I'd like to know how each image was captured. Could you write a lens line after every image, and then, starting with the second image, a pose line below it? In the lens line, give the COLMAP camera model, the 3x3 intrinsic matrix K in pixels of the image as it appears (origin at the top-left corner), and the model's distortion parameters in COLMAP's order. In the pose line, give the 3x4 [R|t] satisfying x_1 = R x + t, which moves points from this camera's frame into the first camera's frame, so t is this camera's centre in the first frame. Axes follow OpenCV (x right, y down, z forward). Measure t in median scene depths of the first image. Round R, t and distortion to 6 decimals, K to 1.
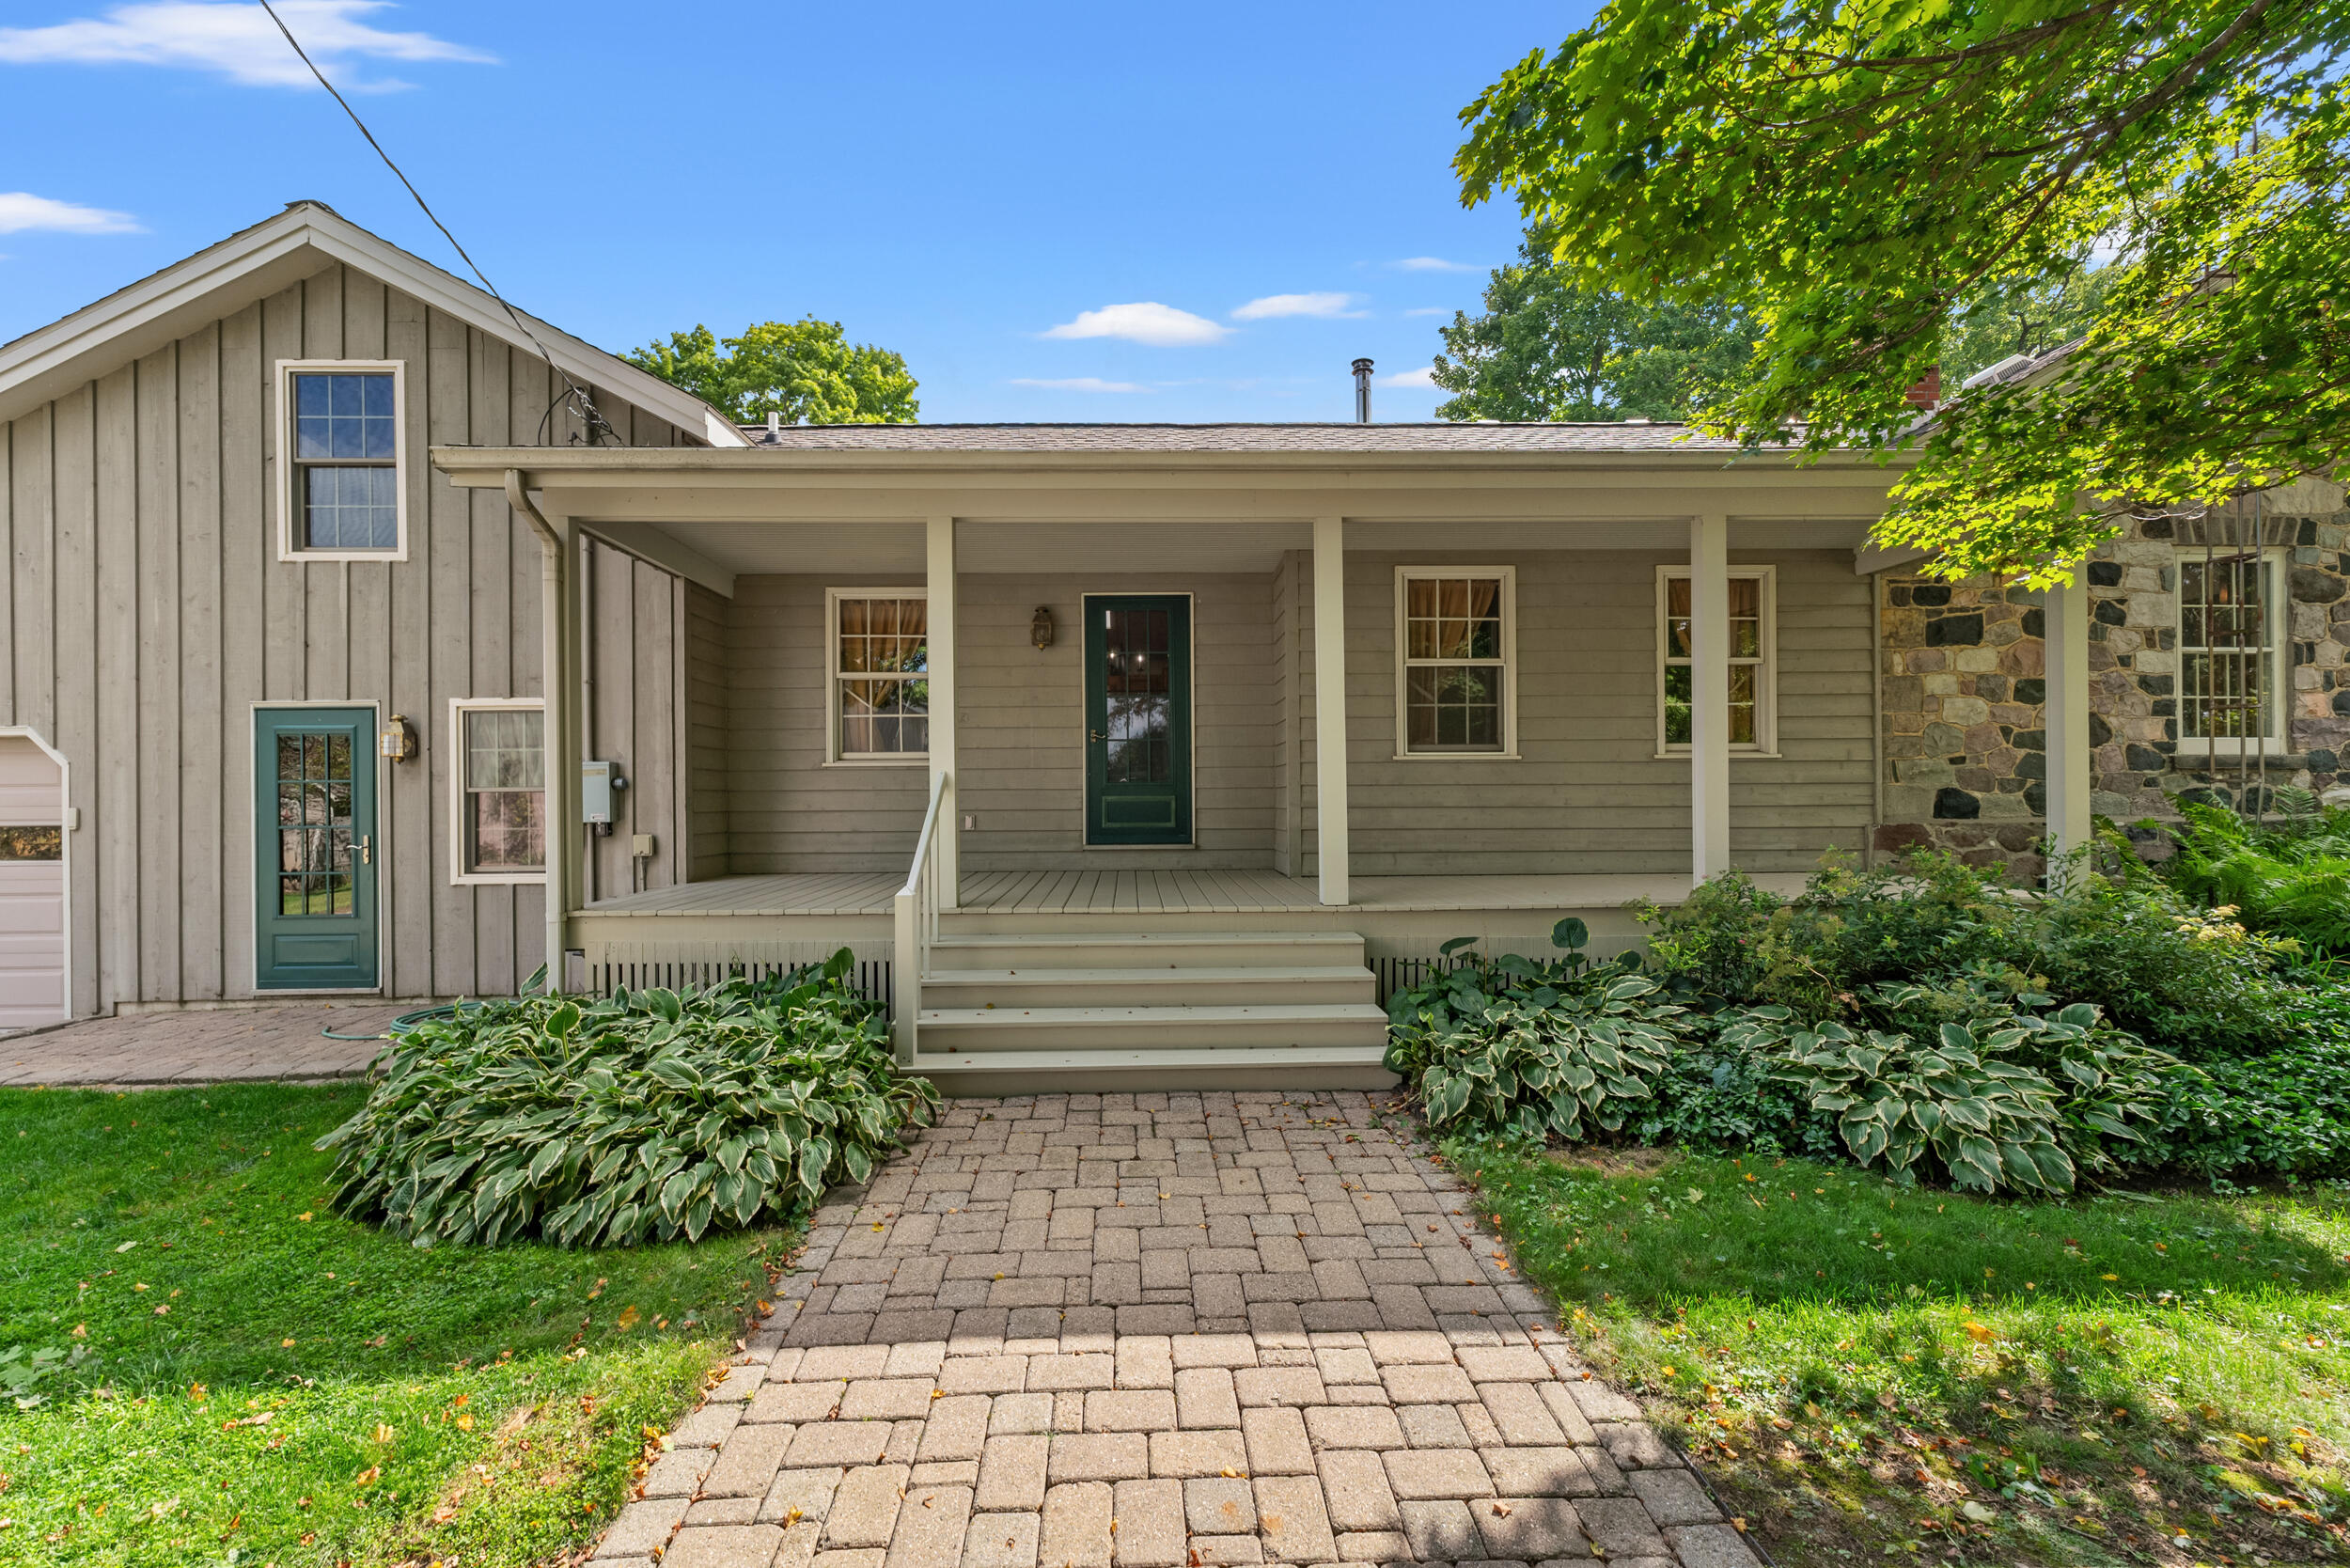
lens RADIAL K [[974.5, 0, 1171.1], [0, 974.5, 802.0], [0, 0, 1]] dist [0.000818, -0.000115]
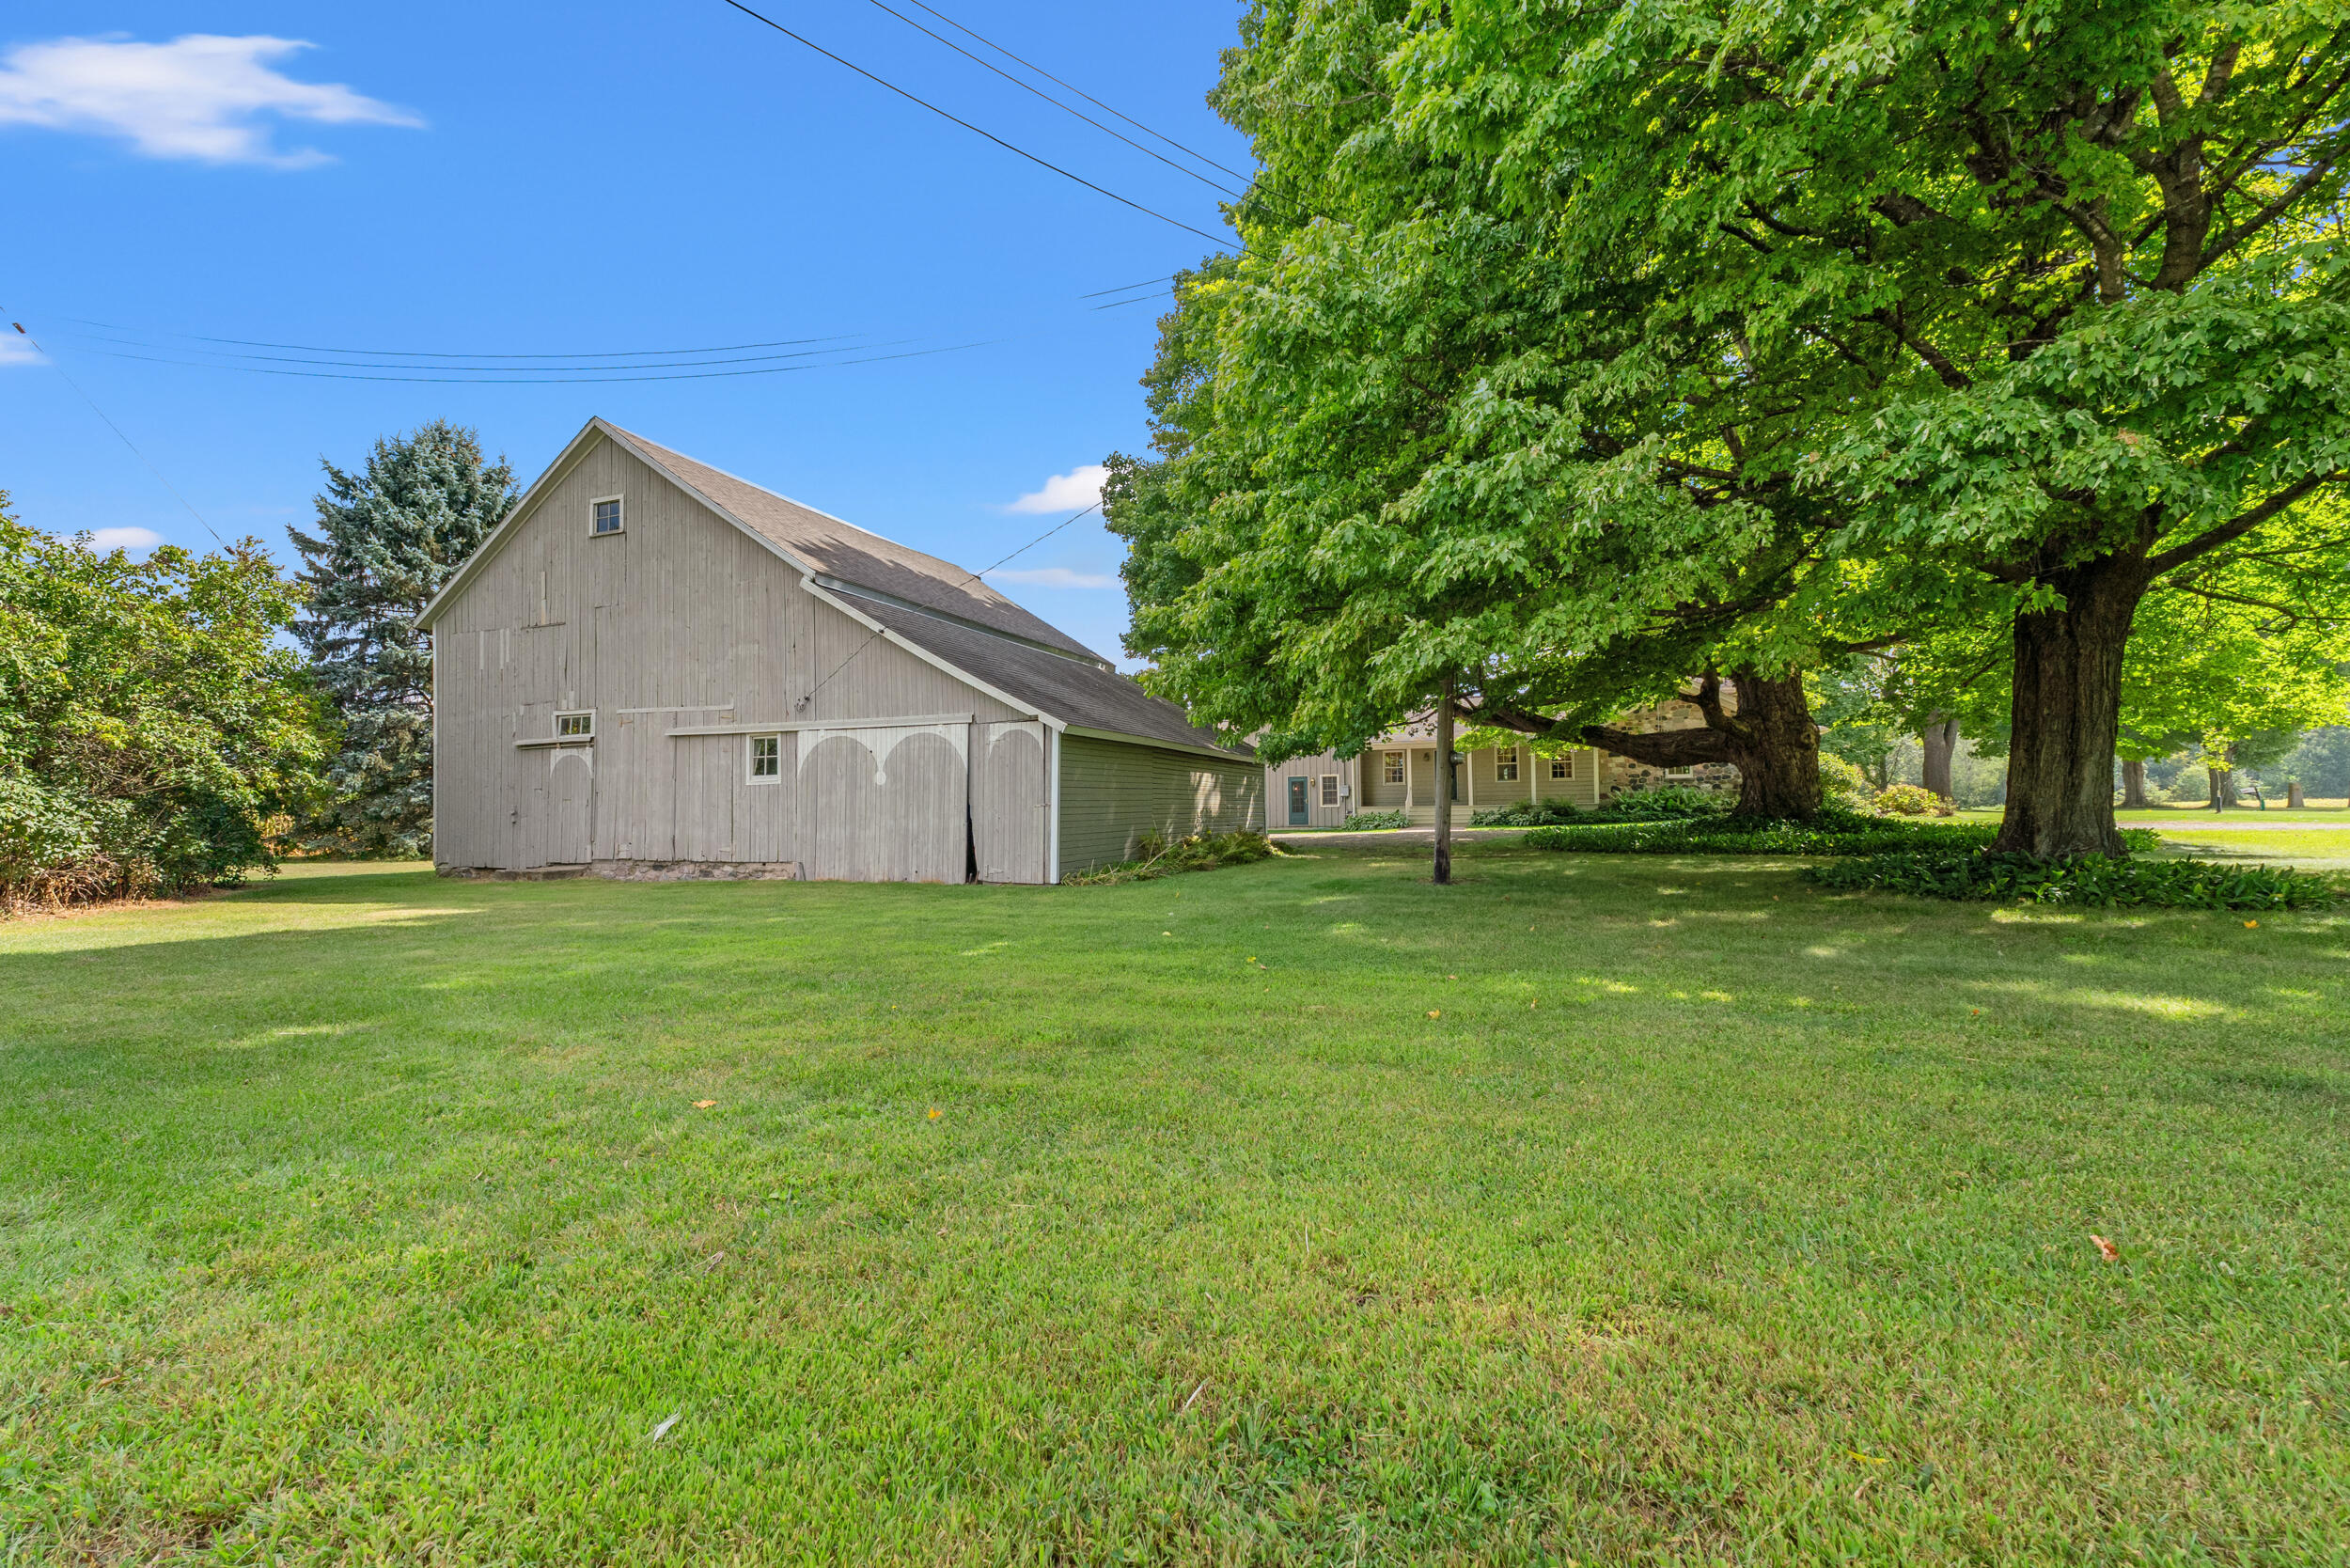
lens RADIAL K [[974.5, 0, 1171.1], [0, 974.5, 802.0], [0, 0, 1]] dist [0.000818, -0.000115]
pose [[0.917709, -0.010198, -0.397122, 0.697479], [0.004584, 0.999876, -0.015083, 0.129568], [0.397226, 0.012021, 0.917642, -4.373979]]
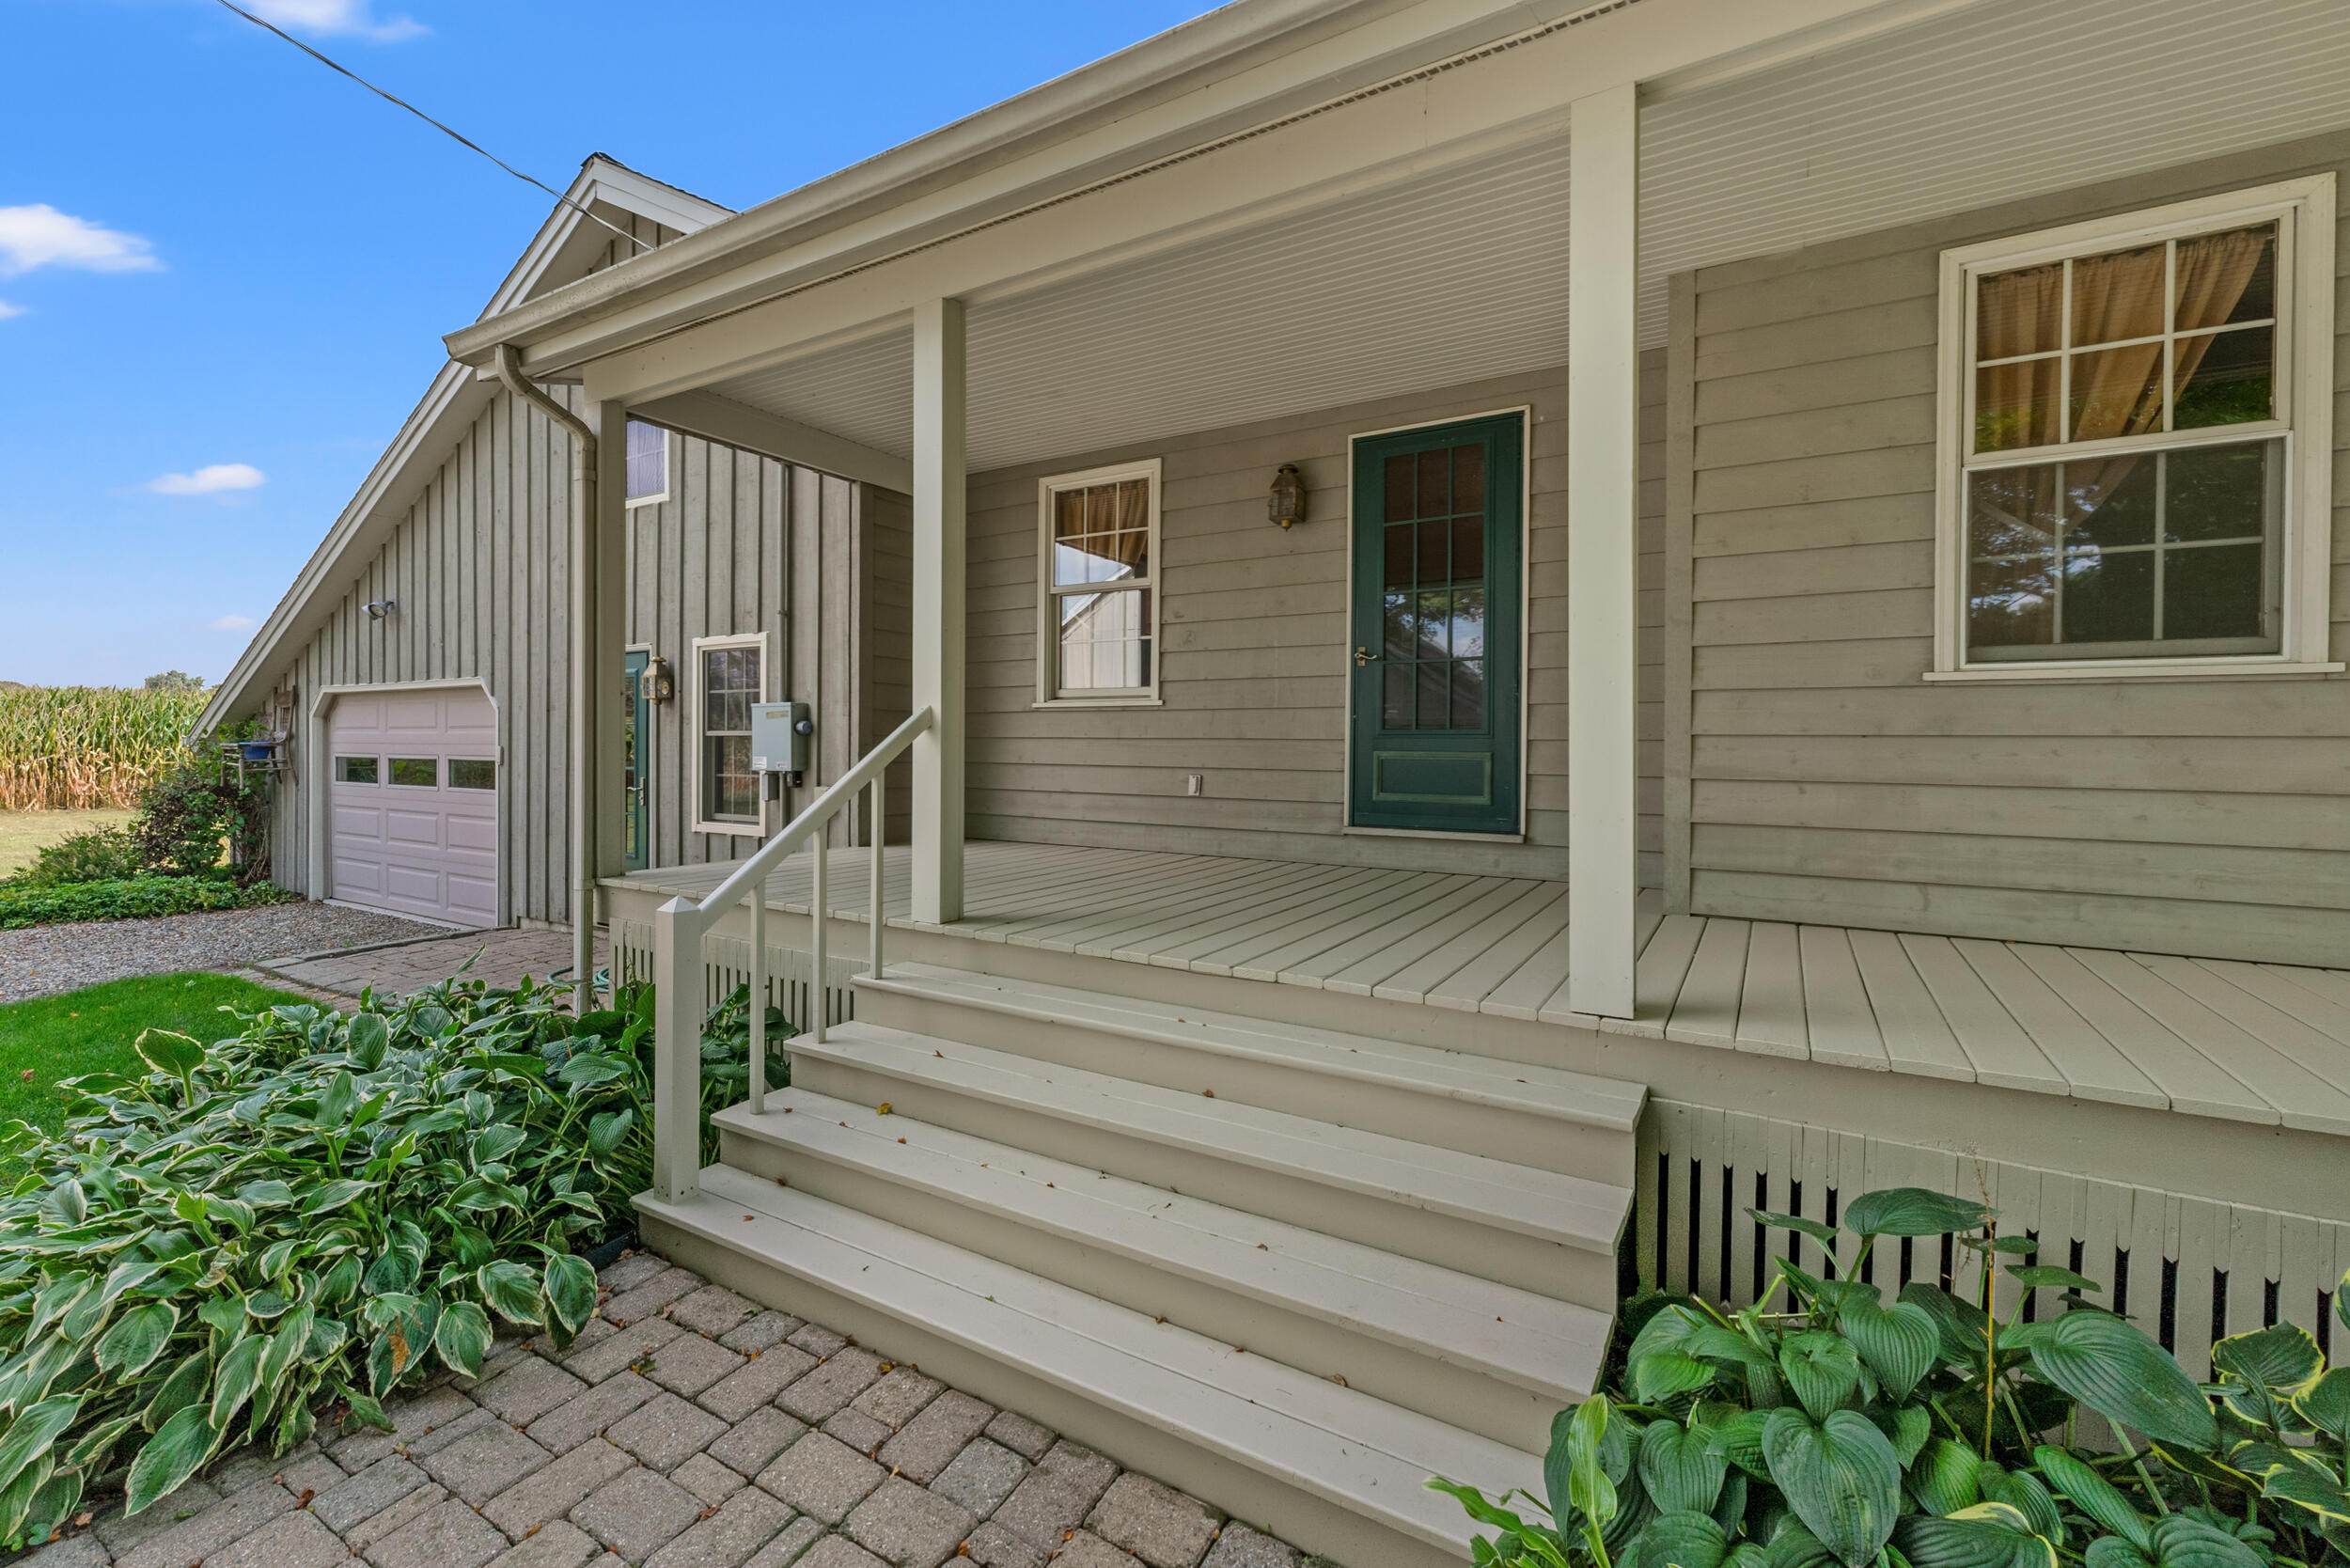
lens RADIAL K [[1000.3, 0, 1164.9], [0, 1000.3, 764.6], [0, 0, 1]] dist [0.002251, 0.000010]
pose [[0.836679, 0.023274, -0.547198, 0.186616], [-0.020116, 0.999728, 0.011763, -0.002267], [0.547323, 0.001166, 0.836920, 0.409487]]
